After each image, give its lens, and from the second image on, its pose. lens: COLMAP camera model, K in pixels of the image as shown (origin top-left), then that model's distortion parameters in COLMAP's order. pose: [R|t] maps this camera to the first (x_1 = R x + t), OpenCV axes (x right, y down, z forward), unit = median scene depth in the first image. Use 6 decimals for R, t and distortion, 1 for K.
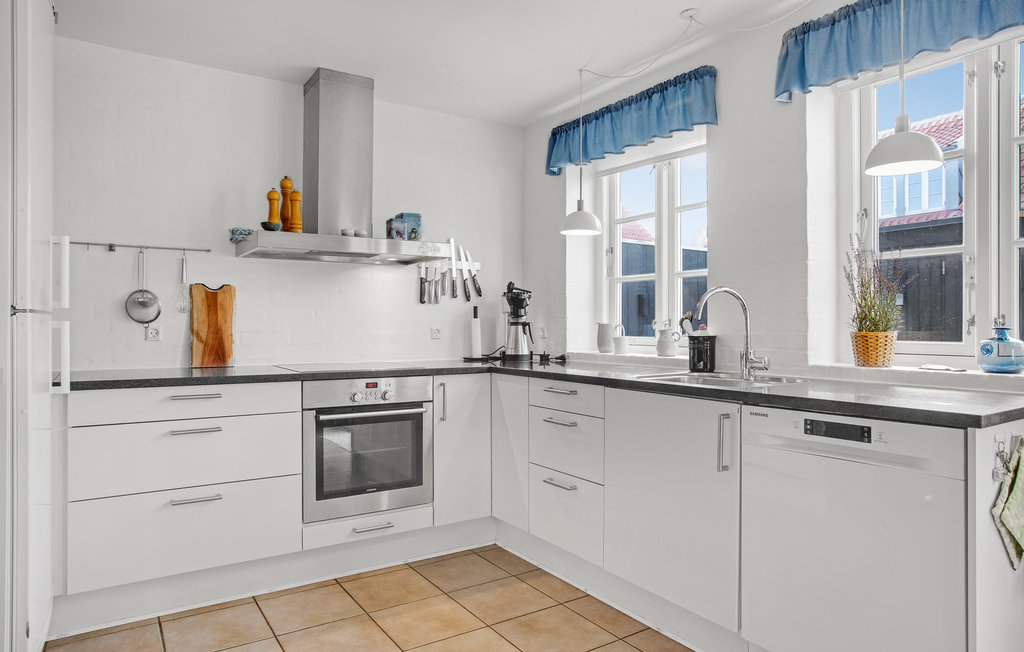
lens RADIAL K [[550.6, 0, 512.0], [0, 550.6, 326.0], [0, 0, 1]] dist [-0.110663, -0.000319]
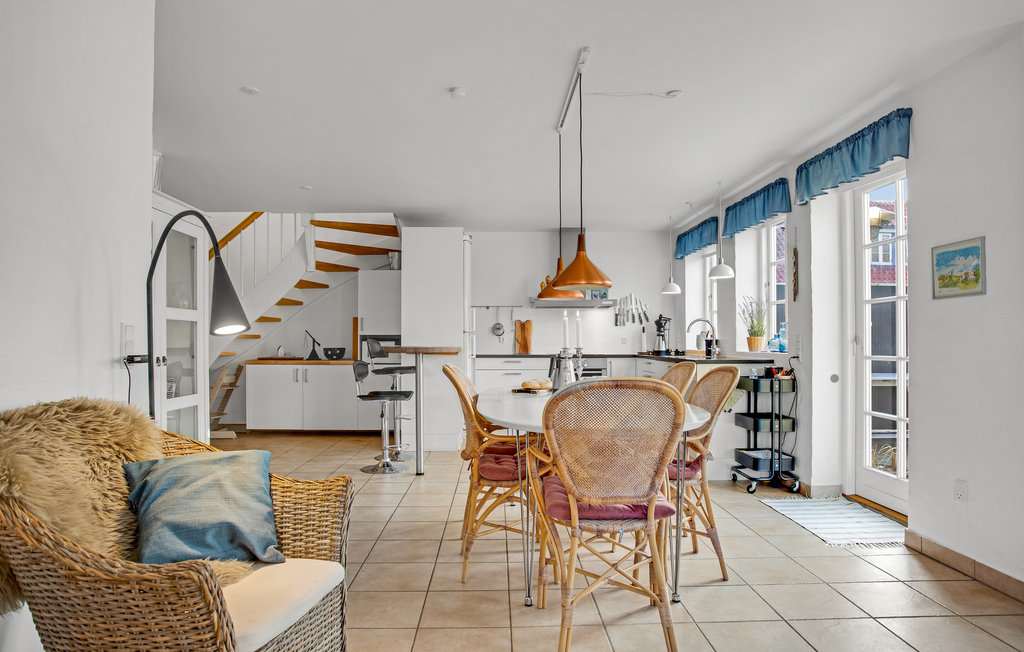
lens RADIAL K [[550.6, 0, 512.0], [0, 550.6, 326.0], [0, 0, 1]] dist [-0.110663, -0.000319]
pose [[0.840120, -0.014757, -0.542200, 0.635574], [0.001442, 0.999687, -0.024975, 0.010850], [0.542399, 0.020200, 0.839878, -0.963395]]
